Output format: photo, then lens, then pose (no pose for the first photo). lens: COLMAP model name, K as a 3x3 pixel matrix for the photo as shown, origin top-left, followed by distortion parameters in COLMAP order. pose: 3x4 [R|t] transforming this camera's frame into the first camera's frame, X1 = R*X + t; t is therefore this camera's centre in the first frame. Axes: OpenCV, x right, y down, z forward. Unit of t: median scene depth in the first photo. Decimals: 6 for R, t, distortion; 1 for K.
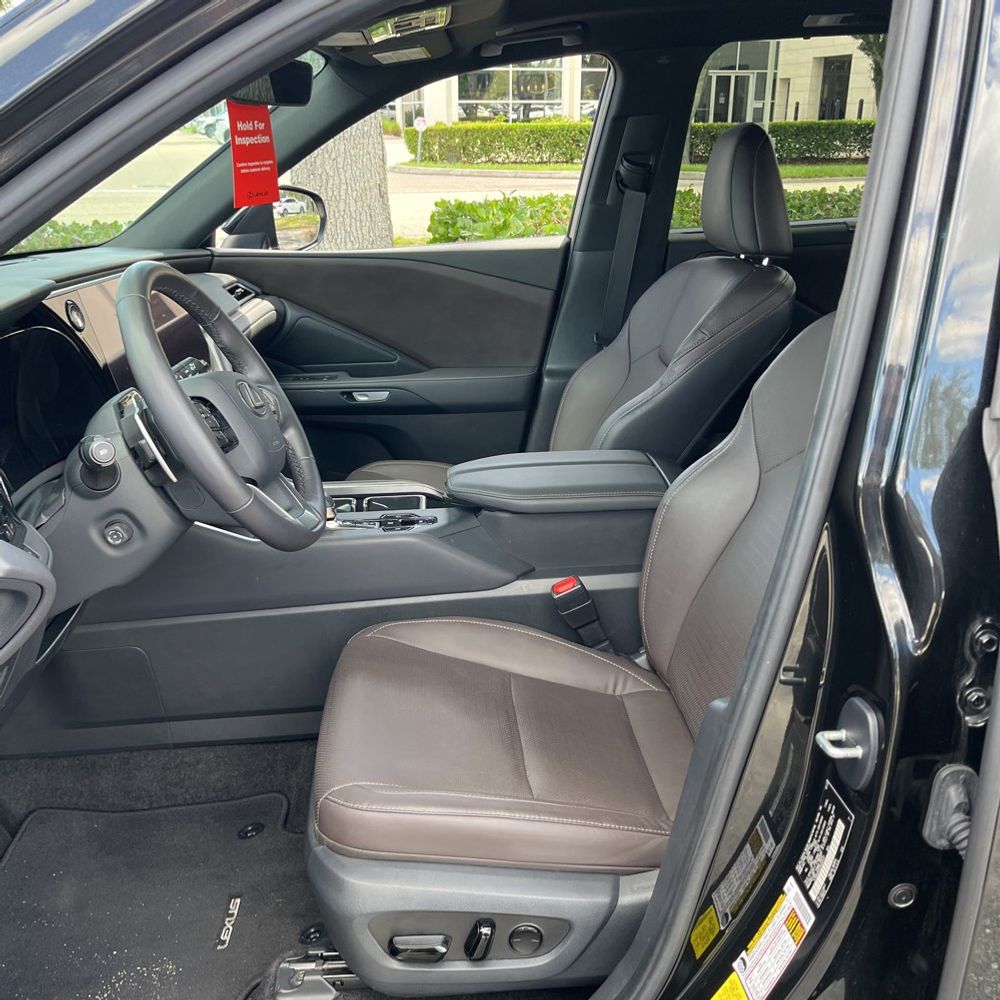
lens RADIAL K [[1044.3, 0, 500.0], [0, 1044.3, 500.0], [0, 0, 1]] dist [0.035763, -0.011401]
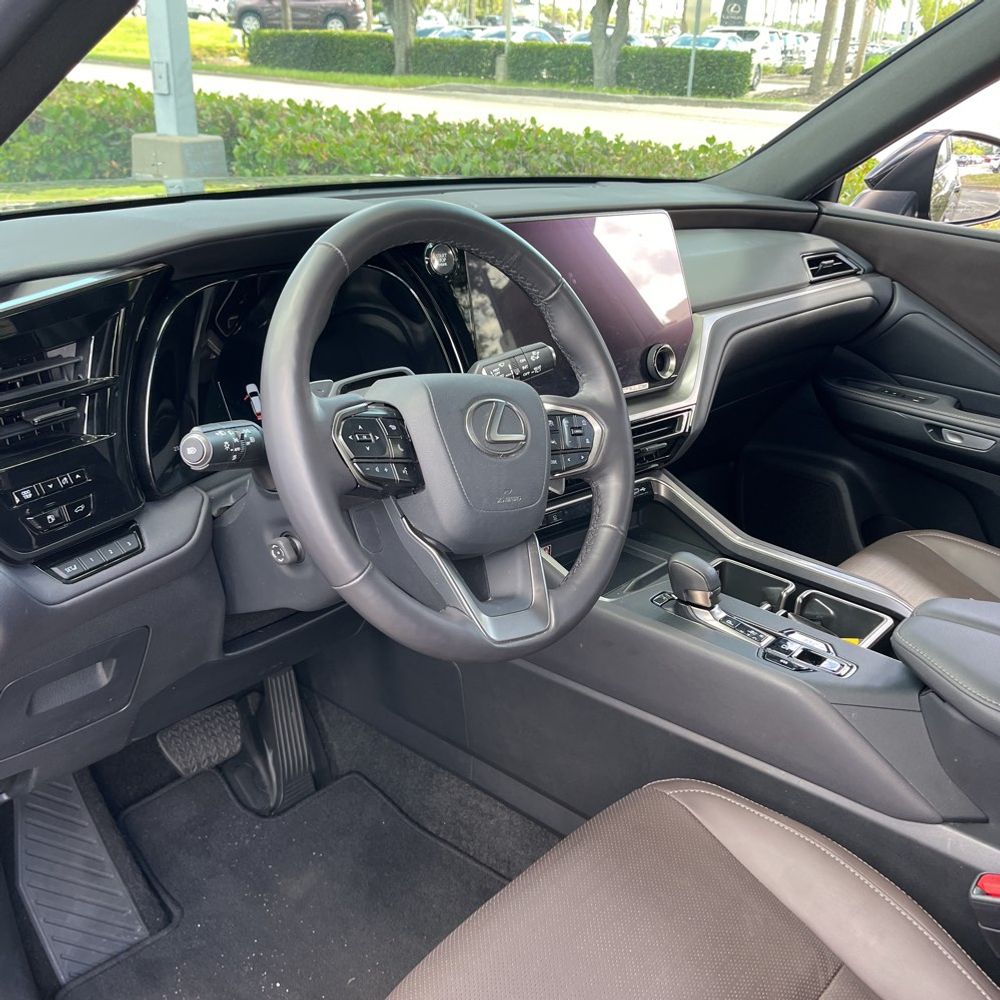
lens RADIAL K [[1044.3, 0, 500.0], [0, 1044.3, 500.0], [0, 0, 1]] dist [0.035763, -0.011401]
pose [[0.732585, 0.328841, -0.595972, 0.087060], [-0.298142, 0.942122, 0.153354, -0.077278], [0.611908, 0.065339, 0.788226, 0.241514]]
